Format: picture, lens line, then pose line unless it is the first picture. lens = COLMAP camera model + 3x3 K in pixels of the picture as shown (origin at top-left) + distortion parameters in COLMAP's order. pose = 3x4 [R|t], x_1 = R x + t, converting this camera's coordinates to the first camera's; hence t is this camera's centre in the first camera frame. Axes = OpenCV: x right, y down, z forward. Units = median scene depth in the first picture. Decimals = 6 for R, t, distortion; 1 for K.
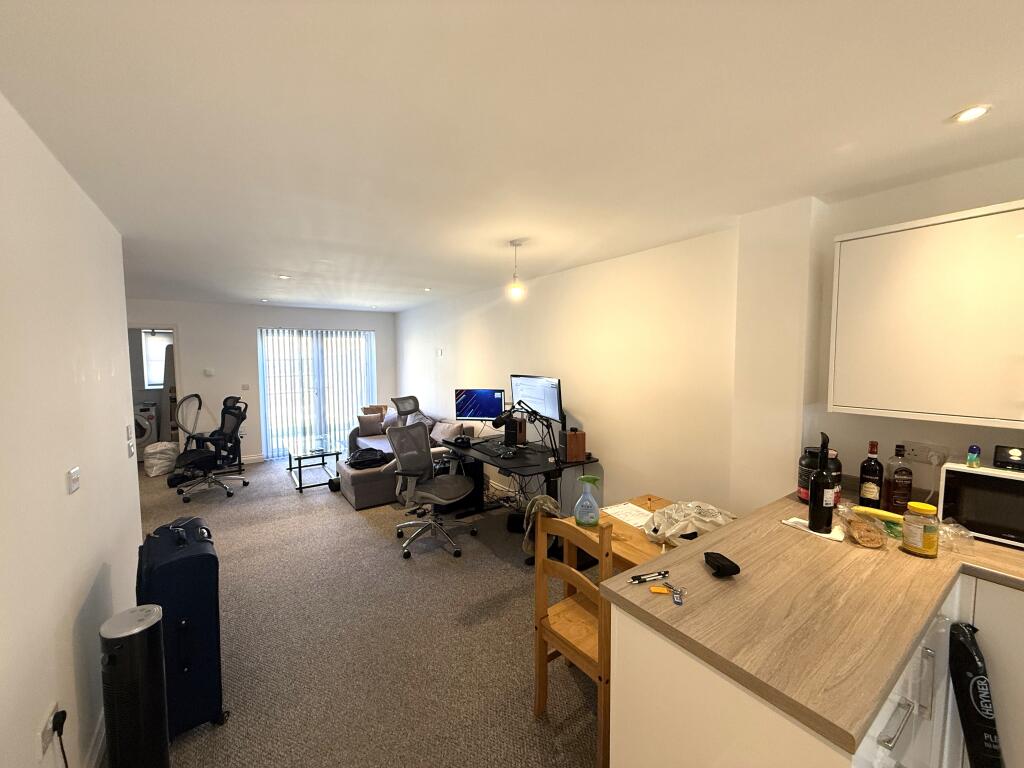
lens RADIAL K [[404.6, 0, 506.4], [0, 404.6, 383.9], [0, 0, 1]] dist [-0.000543, -0.000014]
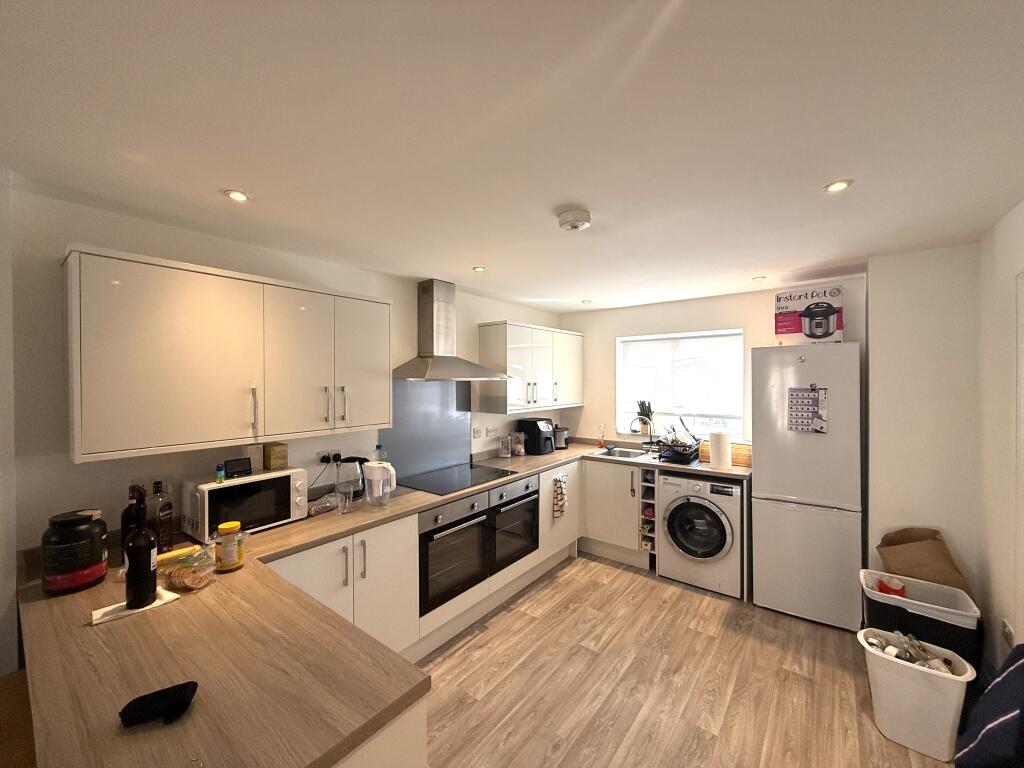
lens RADIAL K [[404.6, 0, 506.4], [0, 404.6, 383.9], [0, 0, 1]] dist [-0.000543, -0.000014]
pose [[-0.293588, 0.001859, 0.955930, -0.091476], [0.071286, 0.997256, 0.019954, -0.018810], [-0.953270, 0.074002, -0.292915, 0.196509]]
